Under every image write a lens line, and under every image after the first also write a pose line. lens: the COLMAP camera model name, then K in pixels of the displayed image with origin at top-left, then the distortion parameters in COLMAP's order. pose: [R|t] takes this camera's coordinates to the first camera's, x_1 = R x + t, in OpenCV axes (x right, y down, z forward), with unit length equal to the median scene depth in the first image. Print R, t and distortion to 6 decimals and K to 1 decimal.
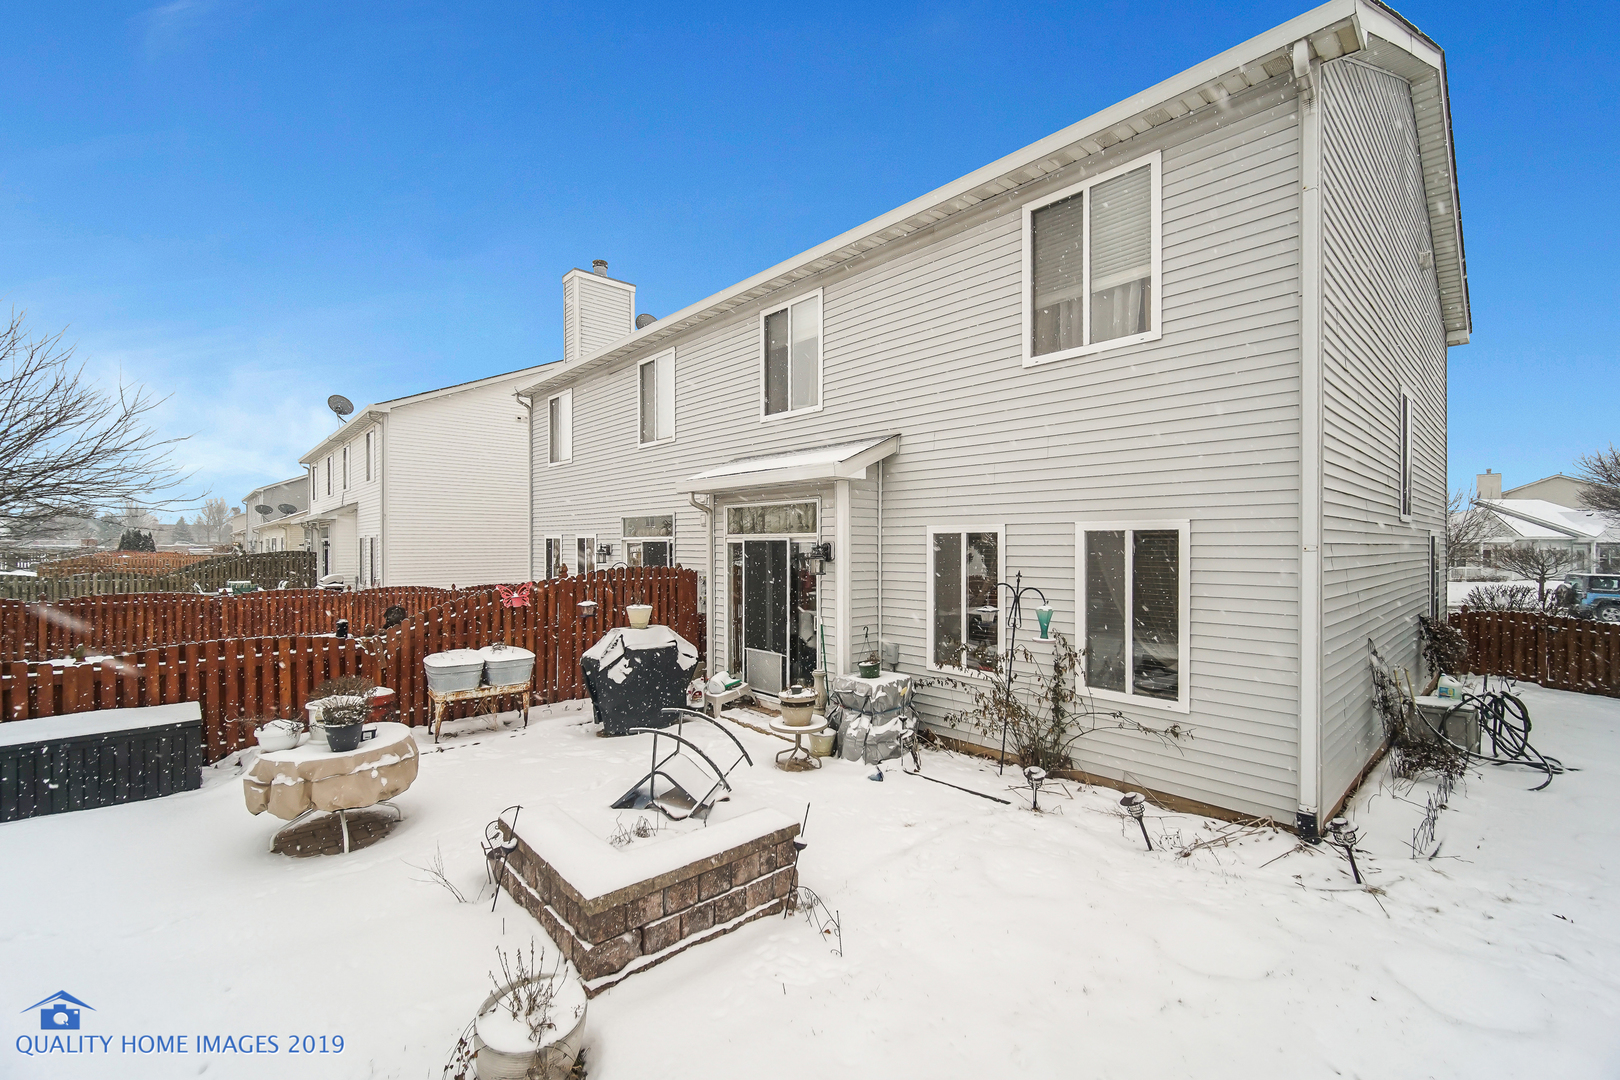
lens RADIAL K [[653.4, 0, 807.8], [0, 653.4, 543.5], [0, 0, 1]] dist [-0.000604, -0.000203]
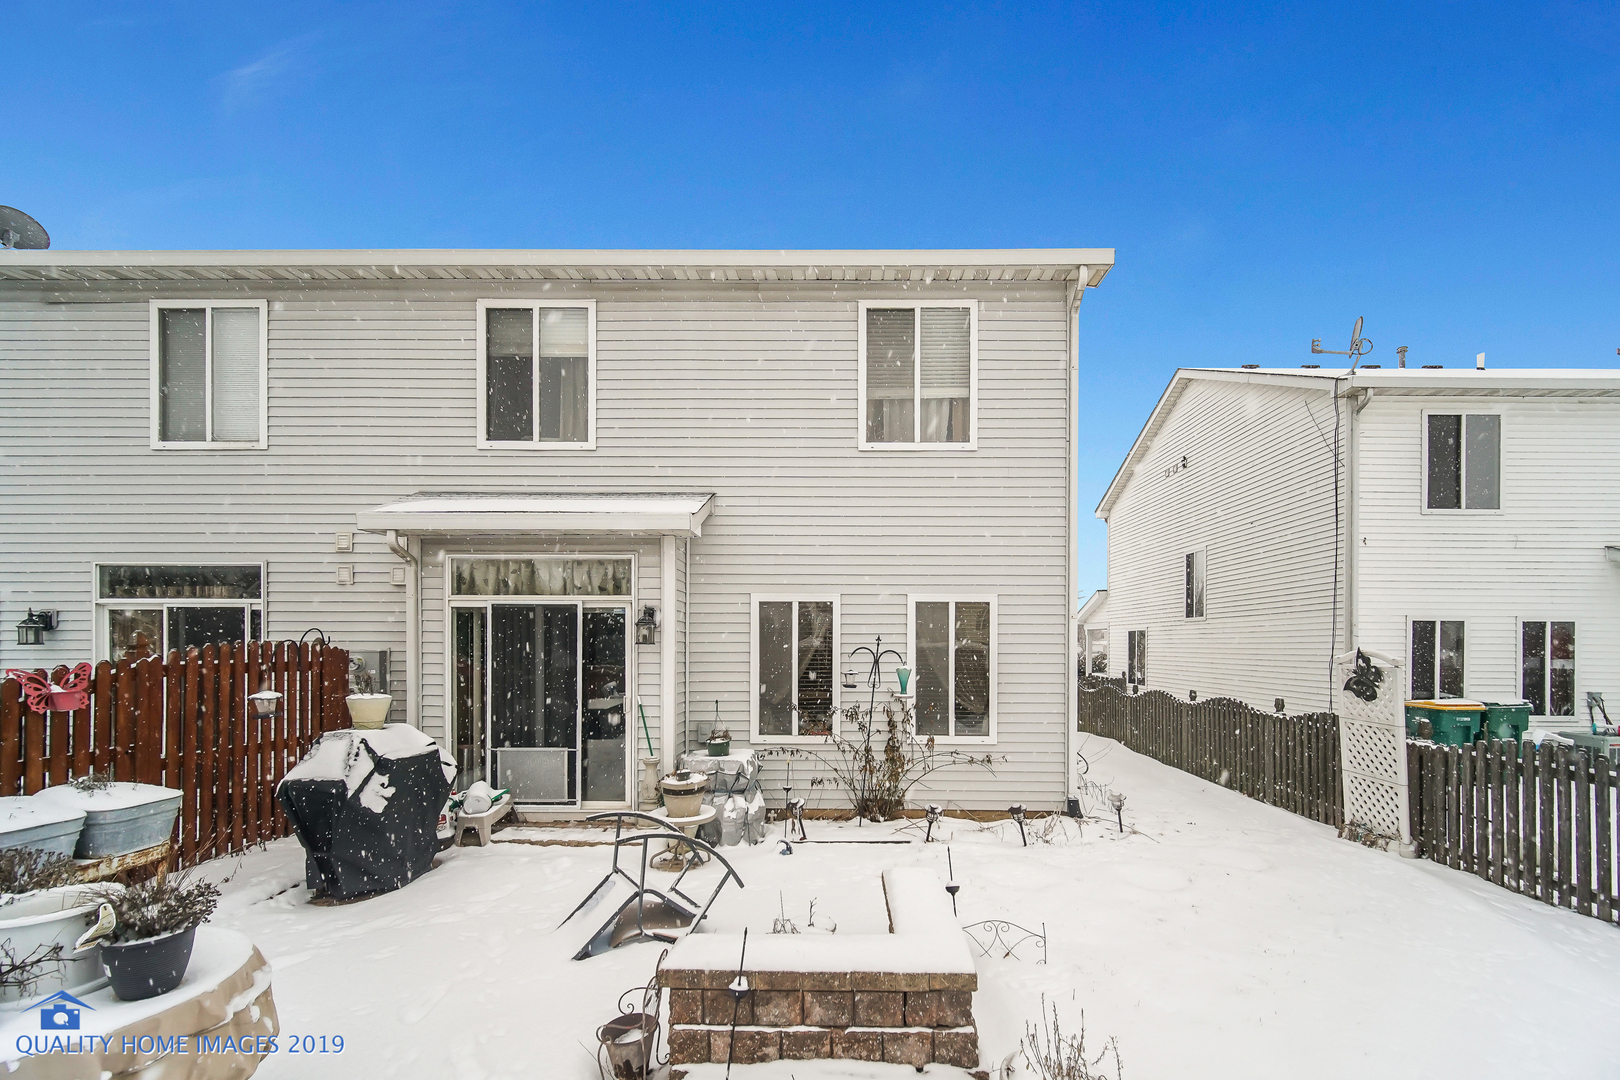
lens RADIAL K [[706.3, 0, 813.4], [0, 706.3, 644.8], [0, 0, 1]] dist [0.000296, -0.000081]
pose [[0.692240, 0.003844, 0.721657, -0.512792], [-0.003136, 0.999992, -0.002319, 0.051393], [-0.721660, -0.000658, 0.692247, 0.221326]]
